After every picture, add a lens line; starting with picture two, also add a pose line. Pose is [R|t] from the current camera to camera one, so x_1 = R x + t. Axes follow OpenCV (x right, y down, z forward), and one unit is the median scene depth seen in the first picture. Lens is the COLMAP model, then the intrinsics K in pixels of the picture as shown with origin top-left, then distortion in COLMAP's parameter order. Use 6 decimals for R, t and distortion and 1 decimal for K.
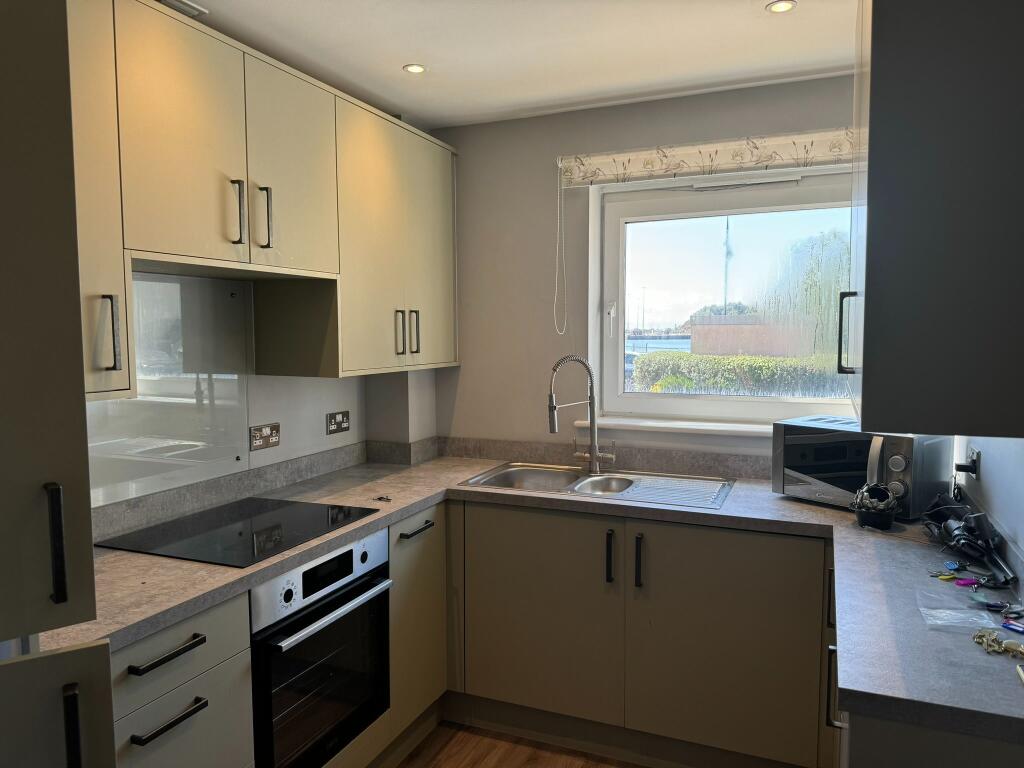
lens RADIAL K [[697.6, 0, 531.3], [0, 697.6, 390.3], [0, 0, 1]] dist [0.002140, -0.039749]
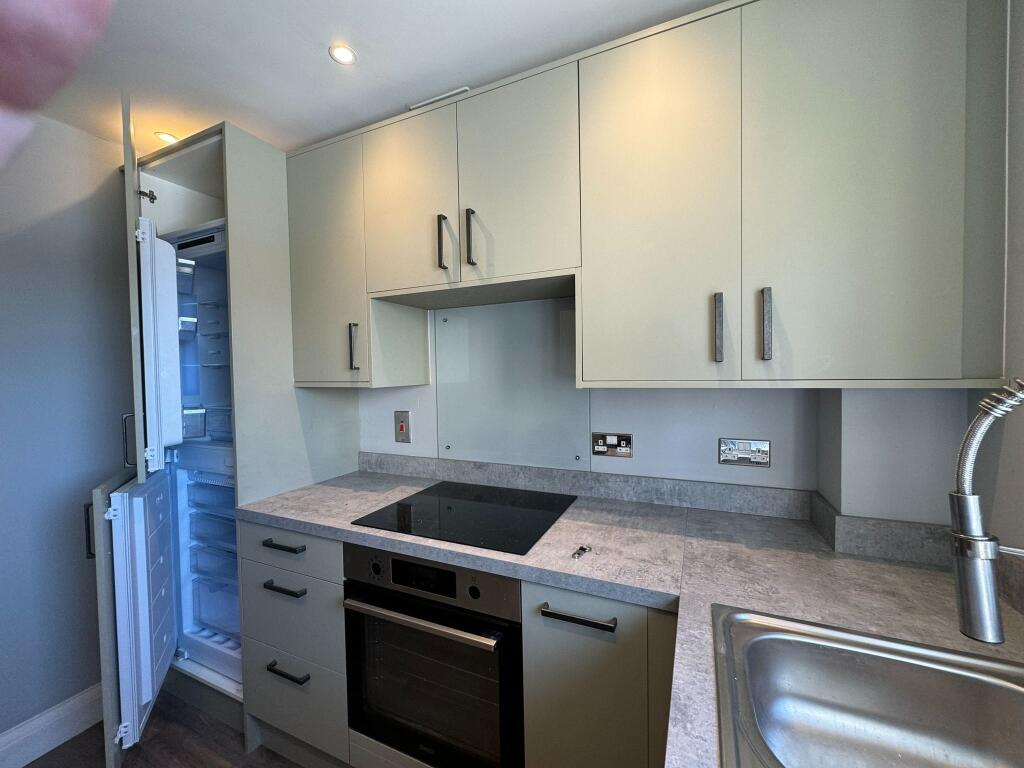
lens RADIAL K [[409.4, 0, 508.6], [0, 409.4, 382.1], [0, 0, 1]] dist [-0.001599, 0.000204]
pose [[-0.050725, 0.032837, -0.998173, 0.229040], [-0.066191, 0.997151, 0.036167, -0.038214], [0.996517, 0.067904, -0.048407, 0.933010]]
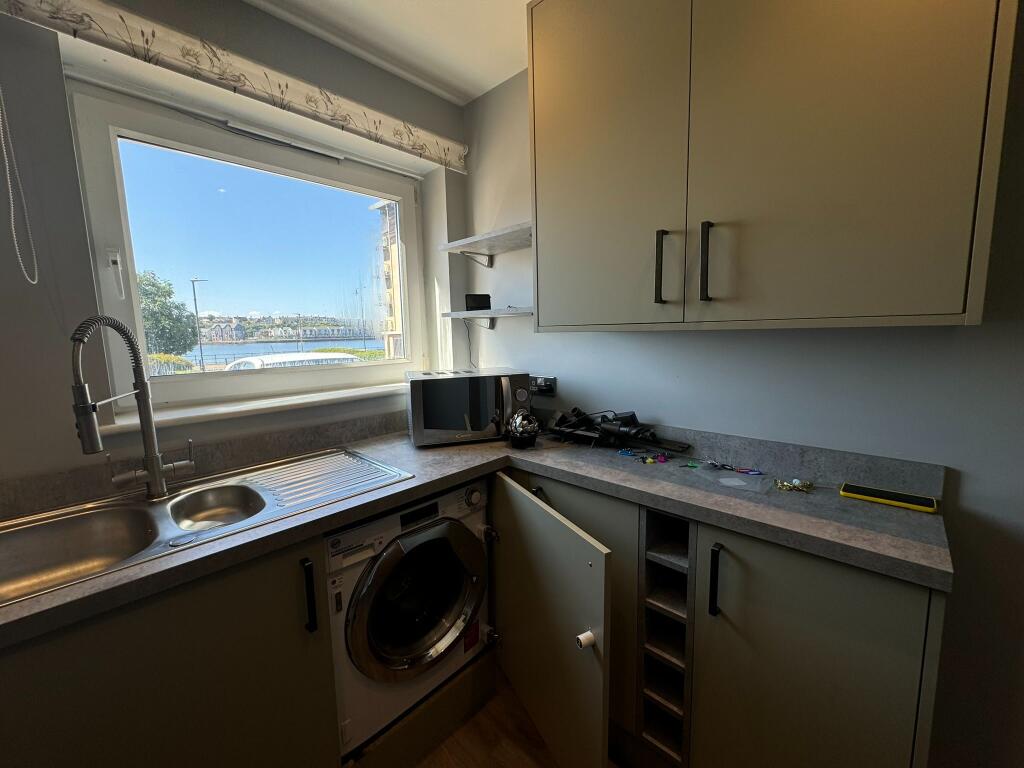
lens RADIAL K [[409.4, 0, 513.6], [0, 409.4, 379.4], [0, 0, 1]] dist [-0.001599, 0.000204]
pose [[0.370316, -0.113553, 0.921939, -0.165218], [0.096798, 0.991814, 0.083279, 0.009928], [-0.923849, 0.058402, 0.378276, 0.652548]]
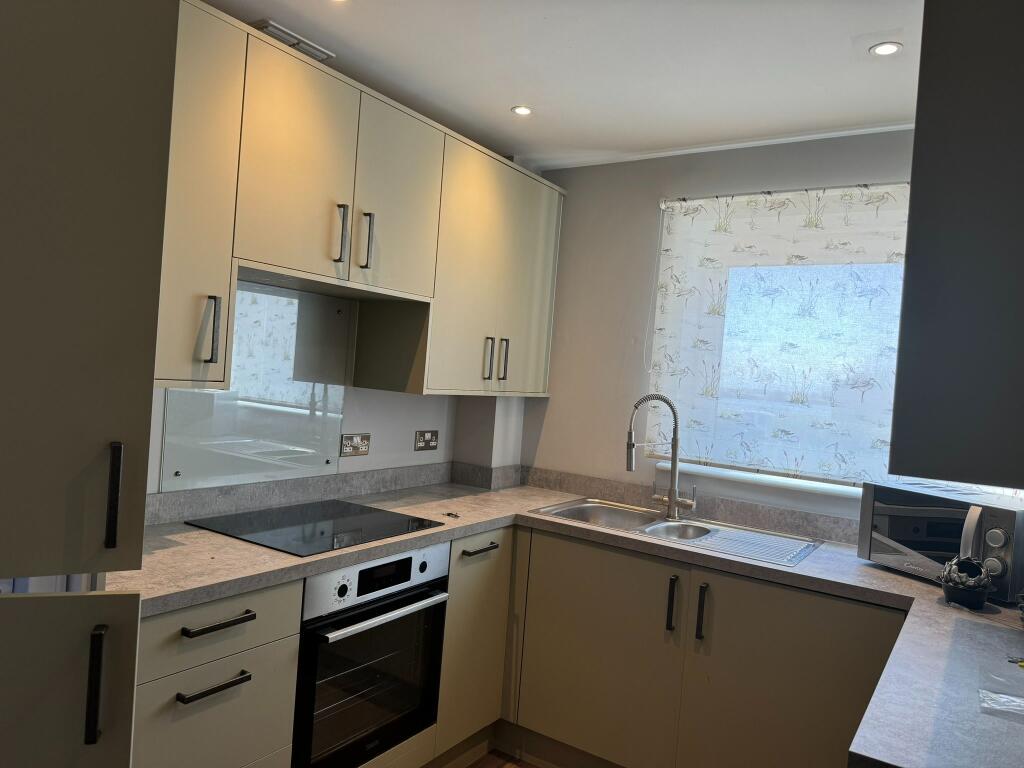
lens RADIAL K [[697.6, 0, 528.0], [0, 697.6, 390.6], [0, 0, 1]] dist [0.002140, -0.039749]
pose [[0.978935, 0.081460, -0.187216, 0.075509], [-0.093842, 0.993882, -0.058243, 0.021837], [0.181326, 0.074585, 0.980591, -0.005063]]
